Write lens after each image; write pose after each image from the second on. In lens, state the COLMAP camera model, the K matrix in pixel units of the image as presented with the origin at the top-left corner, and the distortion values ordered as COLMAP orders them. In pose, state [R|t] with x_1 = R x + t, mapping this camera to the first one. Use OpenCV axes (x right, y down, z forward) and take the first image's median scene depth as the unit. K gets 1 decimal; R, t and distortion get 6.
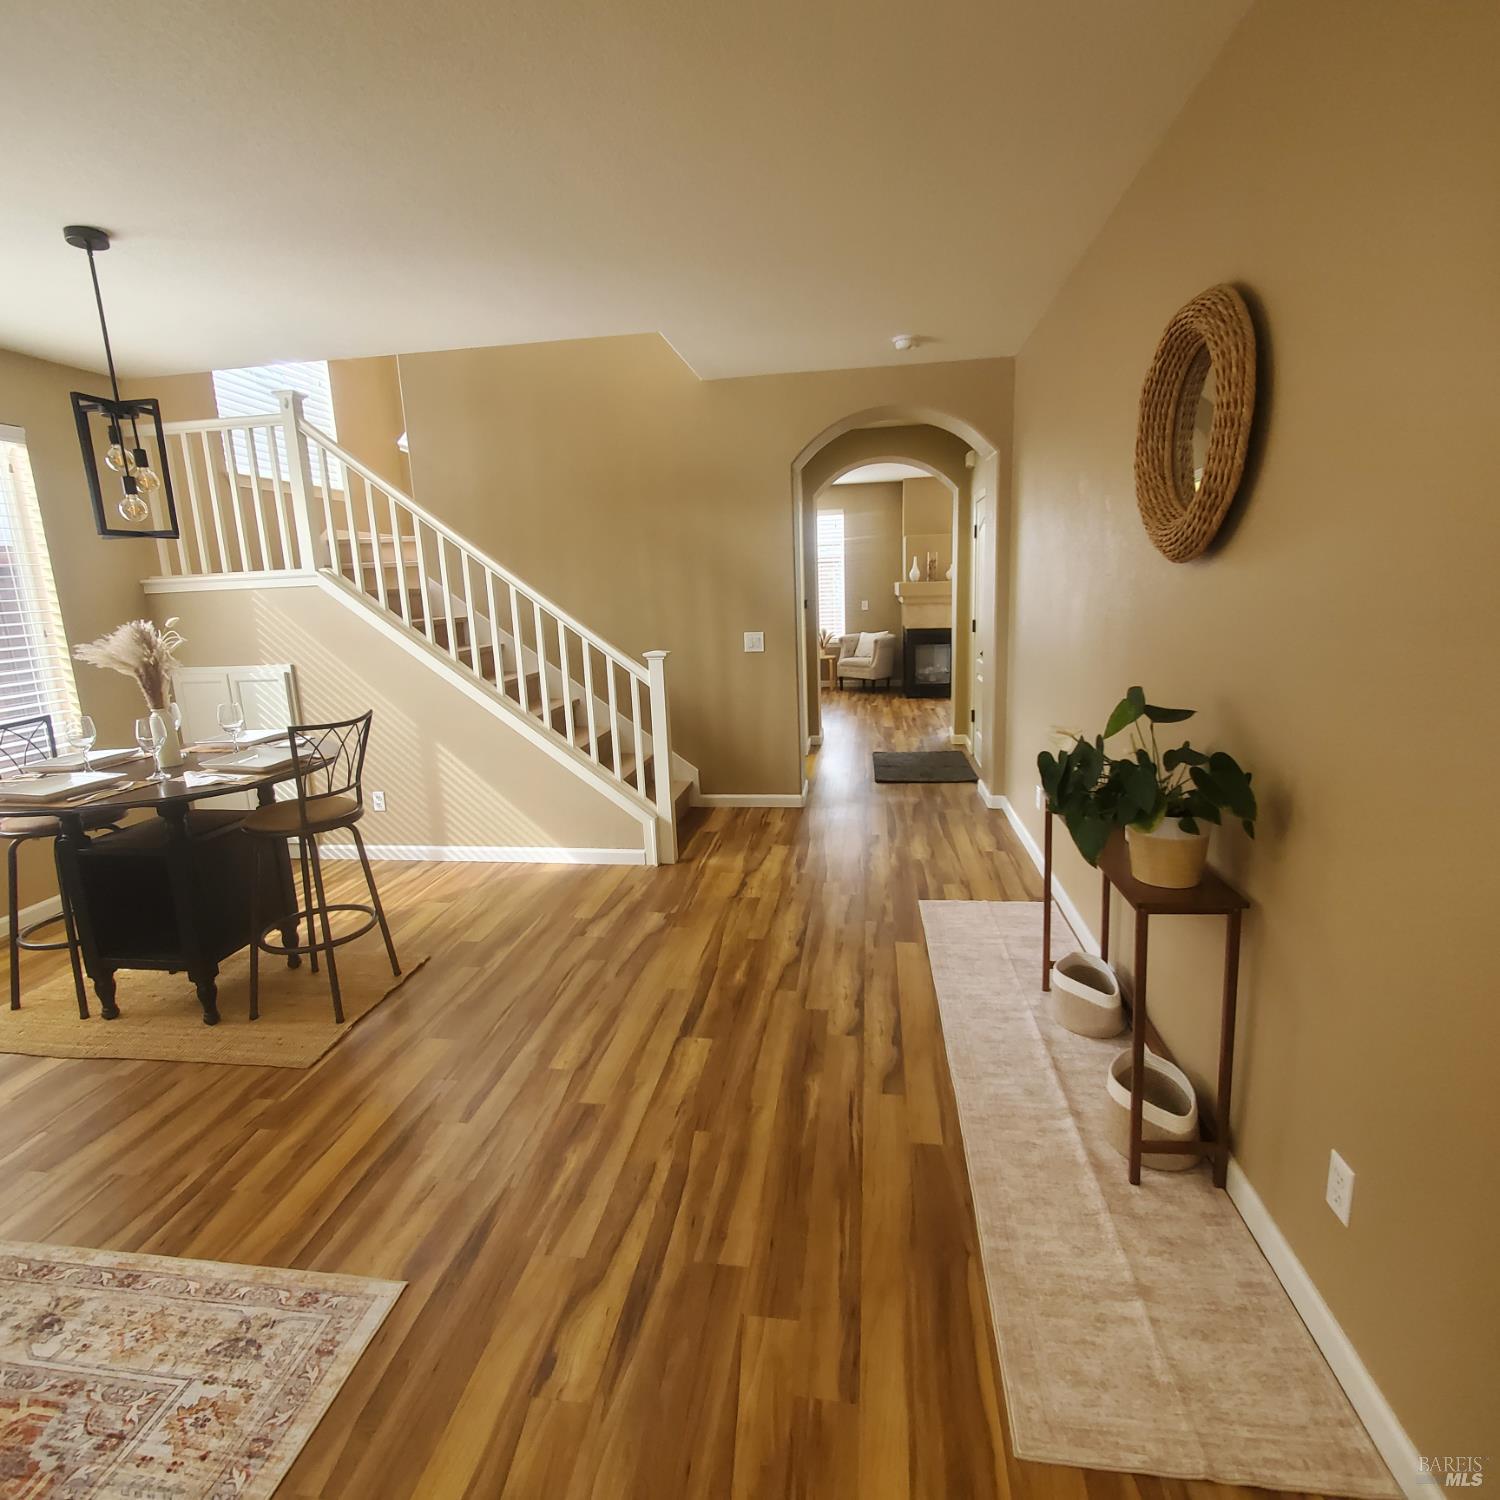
lens RADIAL K [[797.0, 0, 744.6], [0, 797.0, 741.6], [0, 0, 1]] dist [0.000124, -0.003626]
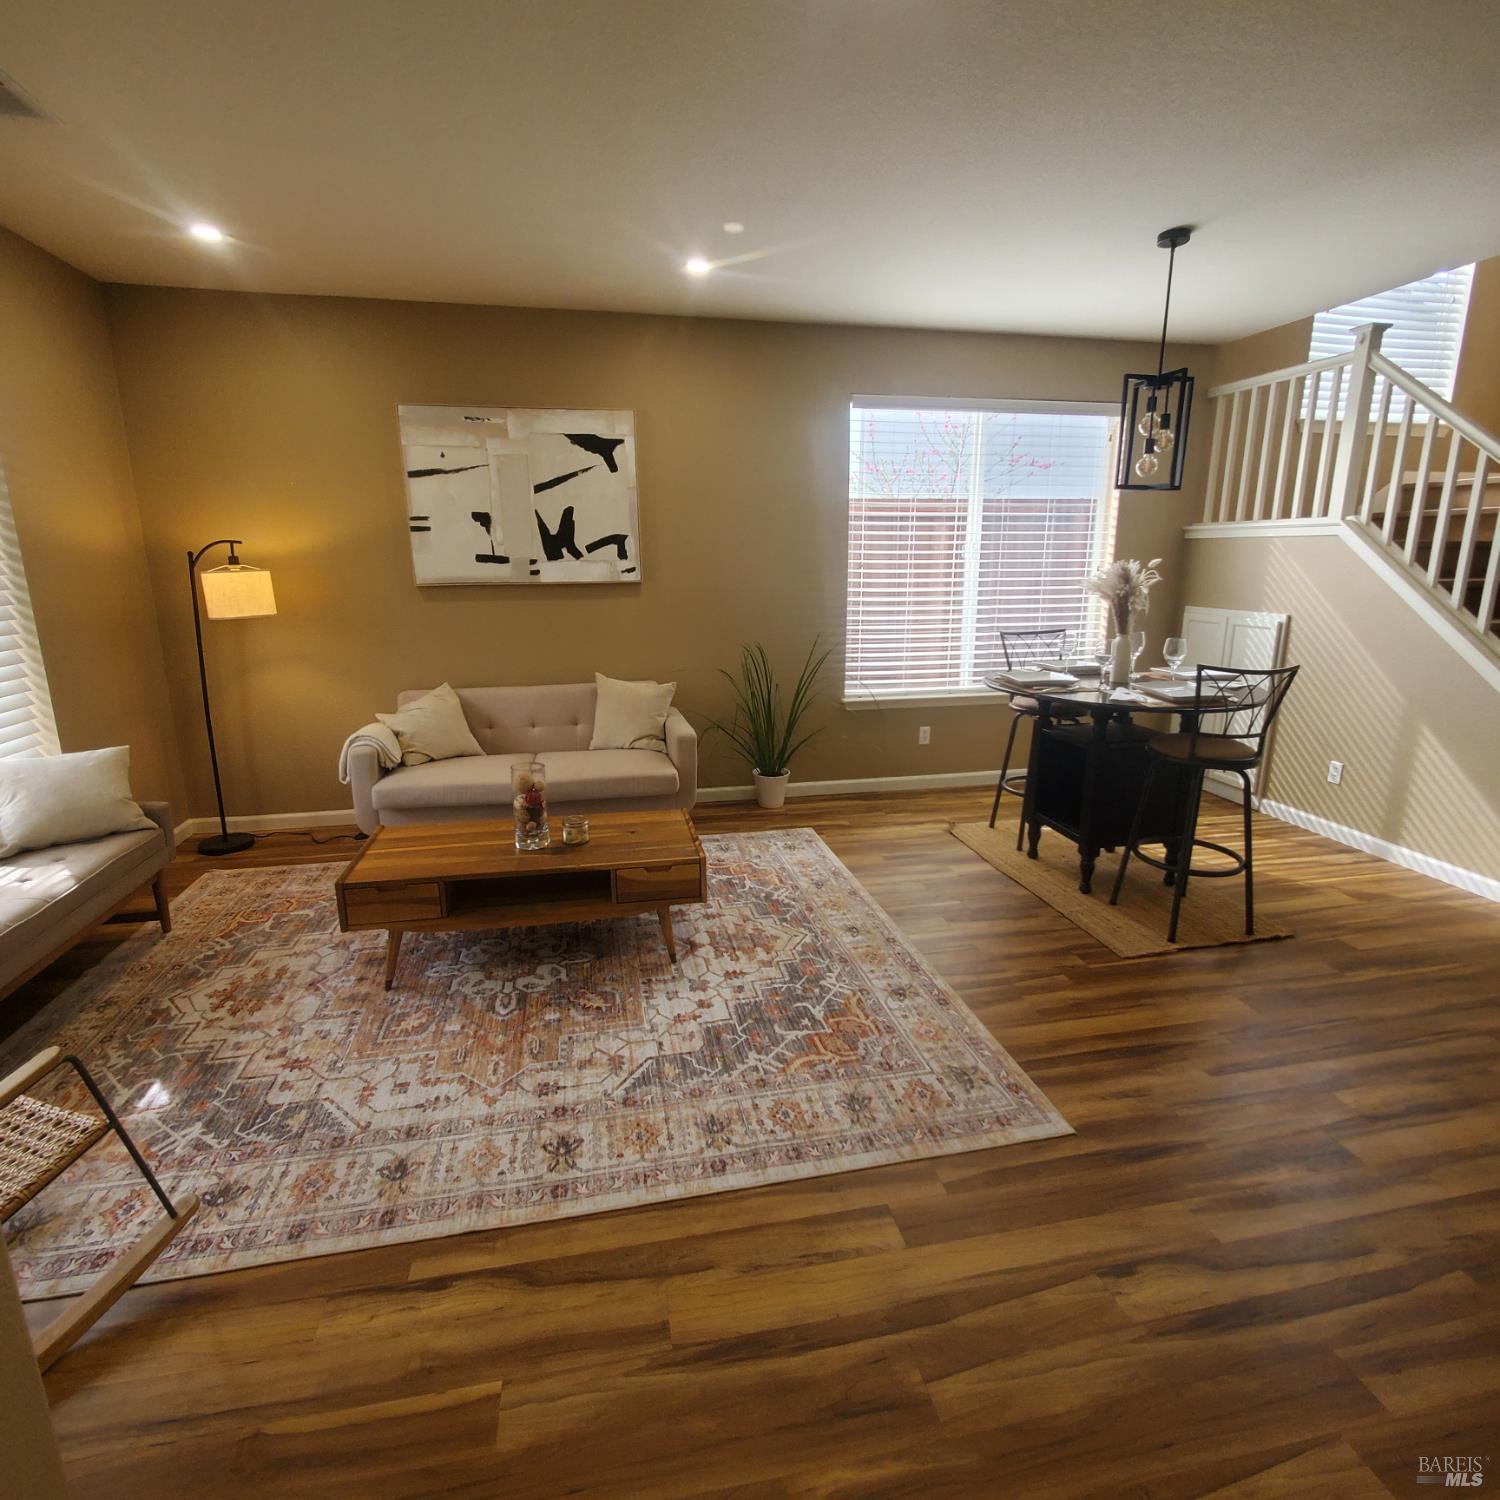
lens RADIAL K [[797.0, 0, 737.3], [0, 797.0, 750.3], [0, 0, 1]] dist [0.000124, -0.003626]
pose [[0.333975, 0.265122, -0.904528, 0.206047], [-0.197951, 0.957956, 0.207693, -0.006553], [0.921562, 0.109688, 0.372414, 0.020730]]
